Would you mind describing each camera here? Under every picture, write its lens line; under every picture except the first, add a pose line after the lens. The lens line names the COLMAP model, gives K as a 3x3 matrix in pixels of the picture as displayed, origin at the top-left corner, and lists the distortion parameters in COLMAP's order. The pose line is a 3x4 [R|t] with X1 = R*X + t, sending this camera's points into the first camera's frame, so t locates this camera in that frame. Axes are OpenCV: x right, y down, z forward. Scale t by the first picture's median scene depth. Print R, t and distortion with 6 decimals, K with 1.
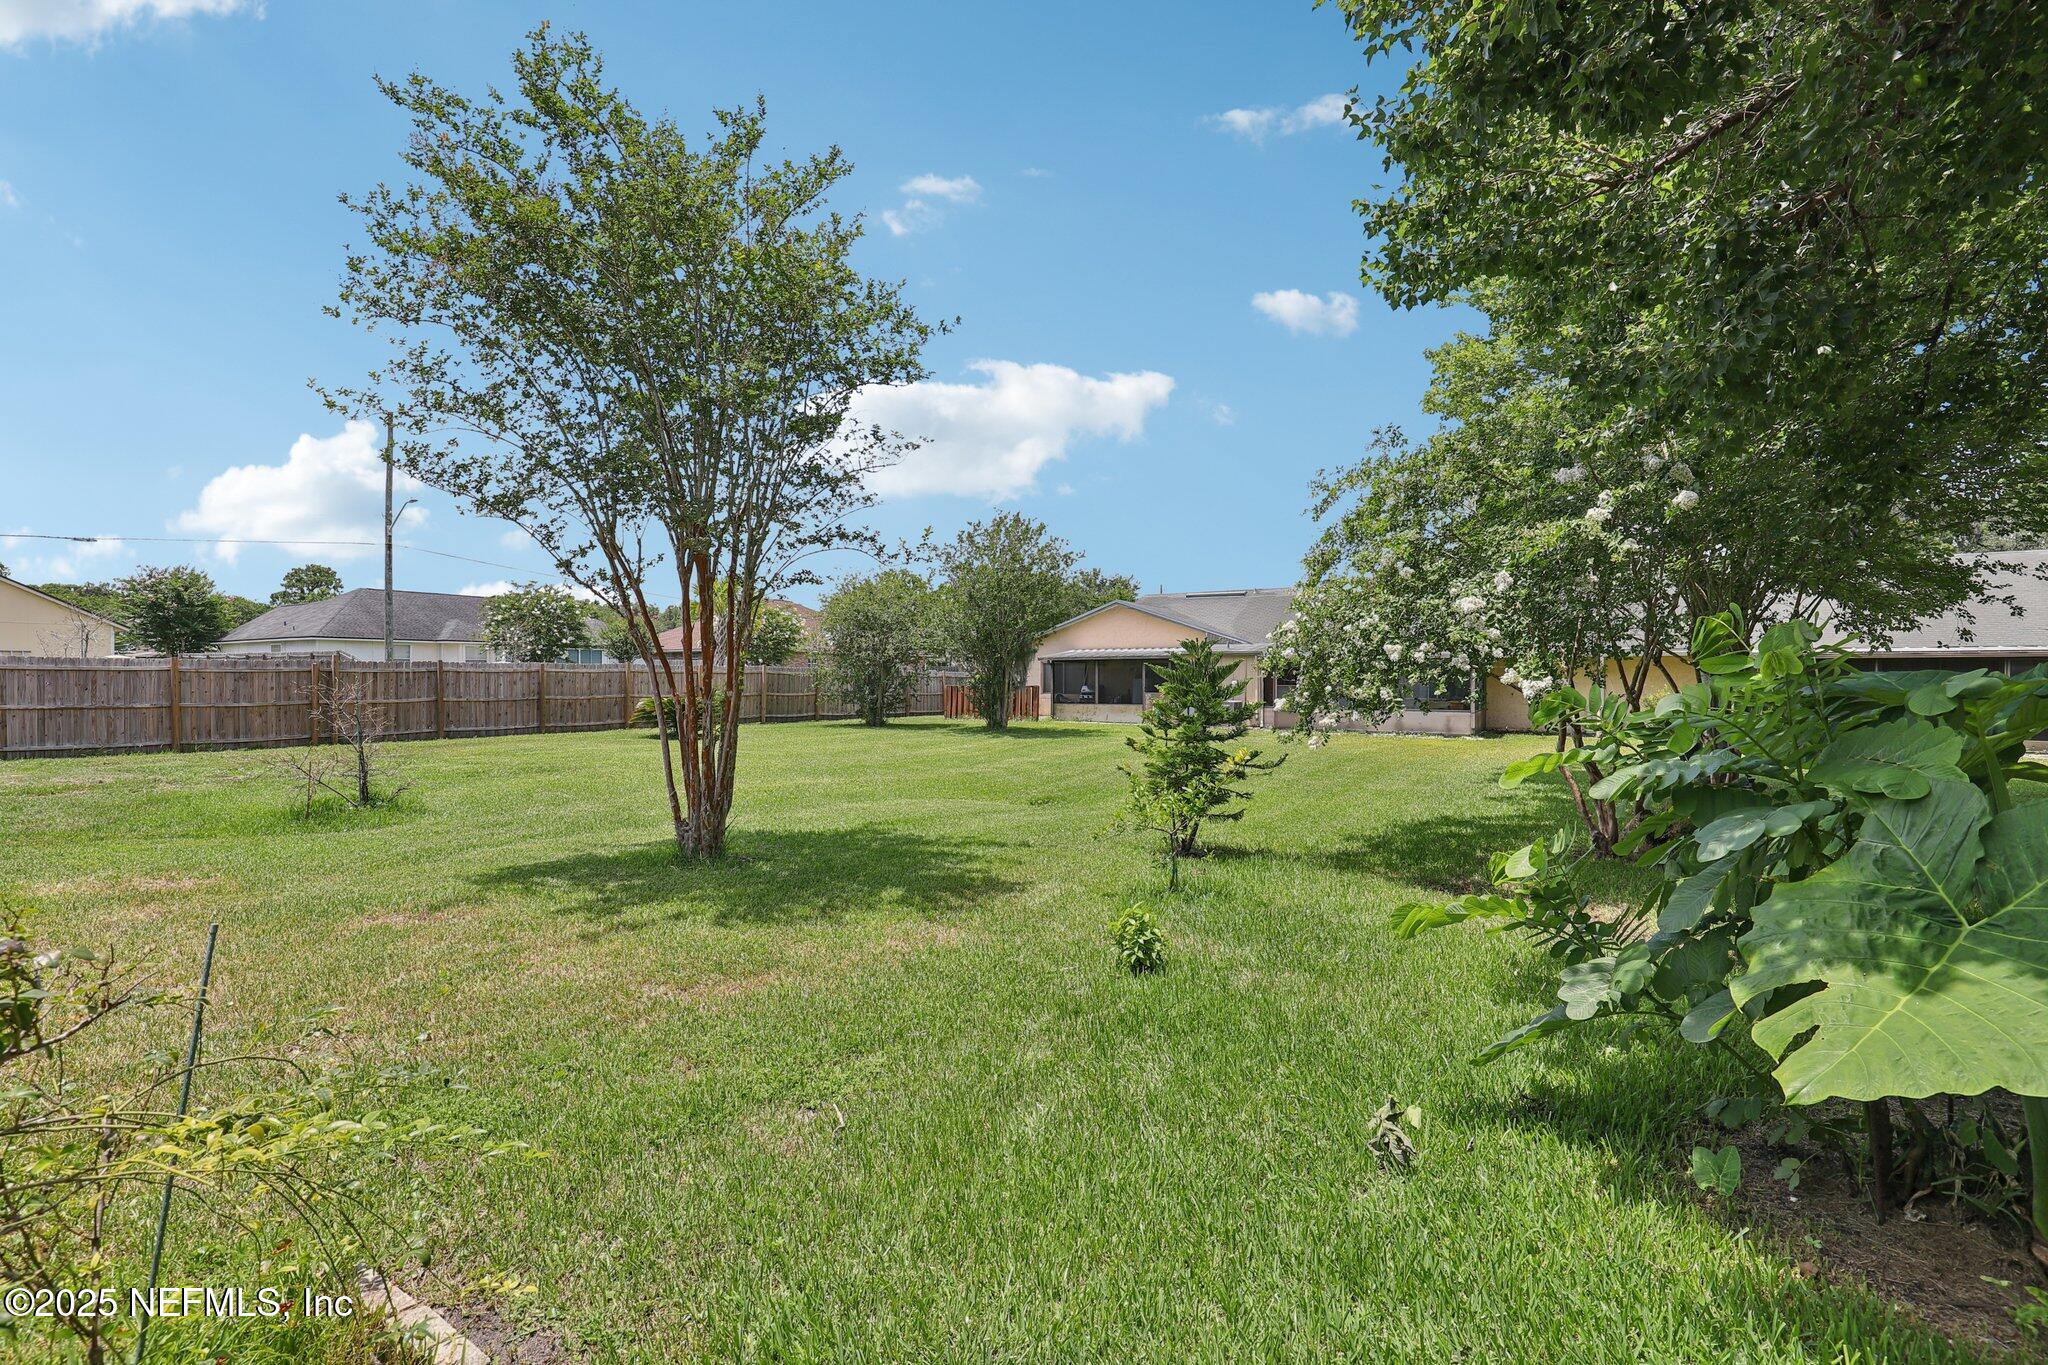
lens RADIAL K [[940.2, 0, 1024.0], [0, 940.2, 682.5], [0, 0, 1]] dist [-0.000002, -0.000195]
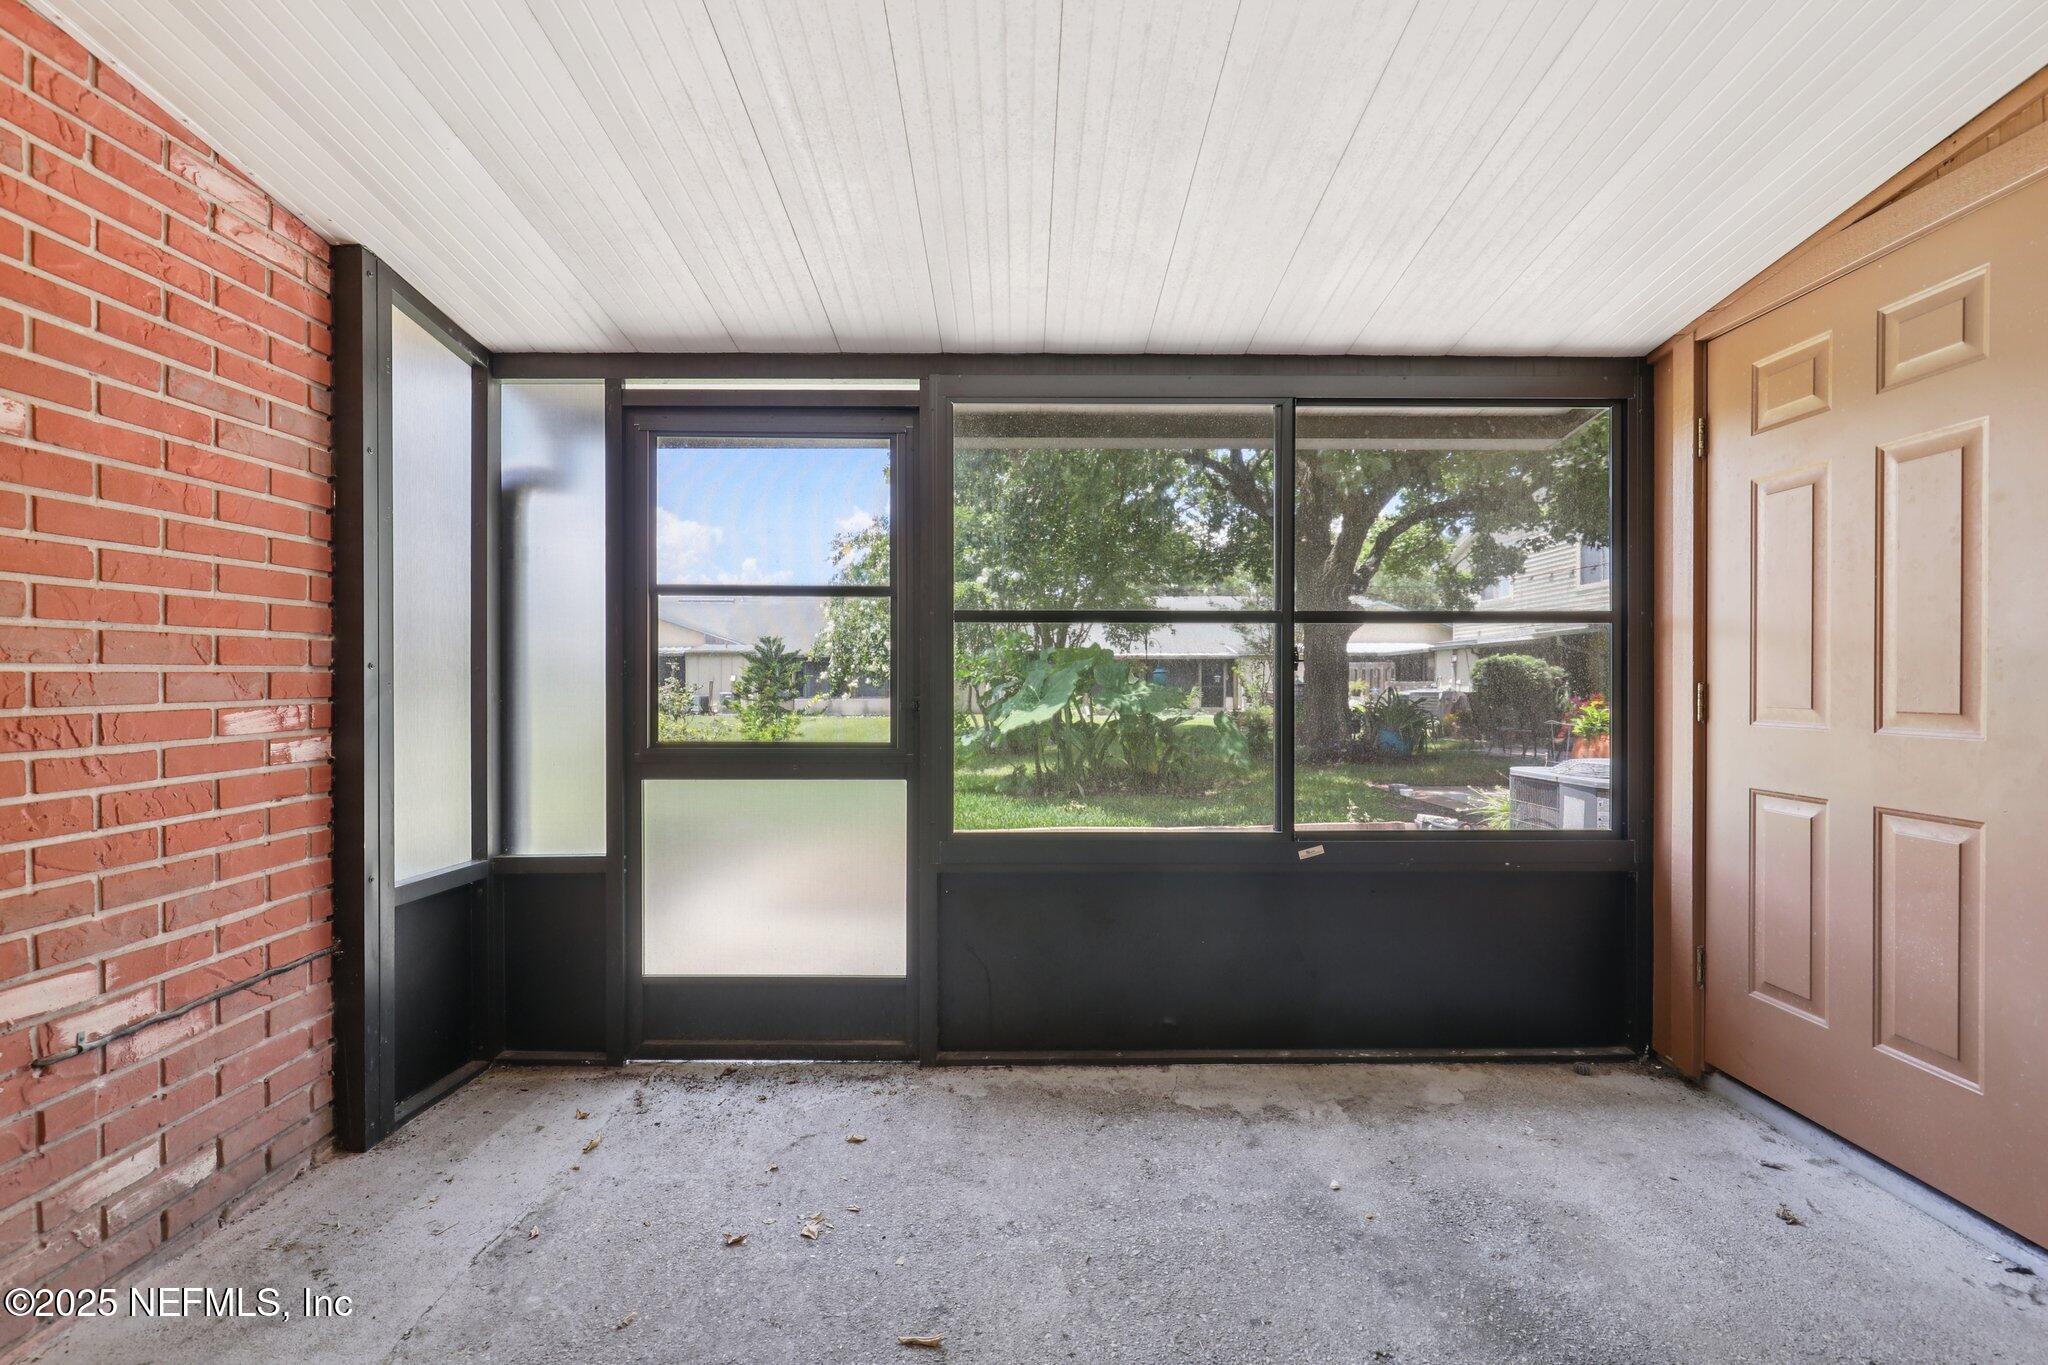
lens RADIAL K [[940.2, 0, 1024.0], [0, 940.2, 682.5], [0, 0, 1]] dist [-0.000002, -0.000195]
pose [[0.844682, -0.005568, 0.535240, -0.363575], [0.009475, 0.999945, -0.004550, 0.050603], [-0.535185, 0.008914, 0.844688, -0.686797]]
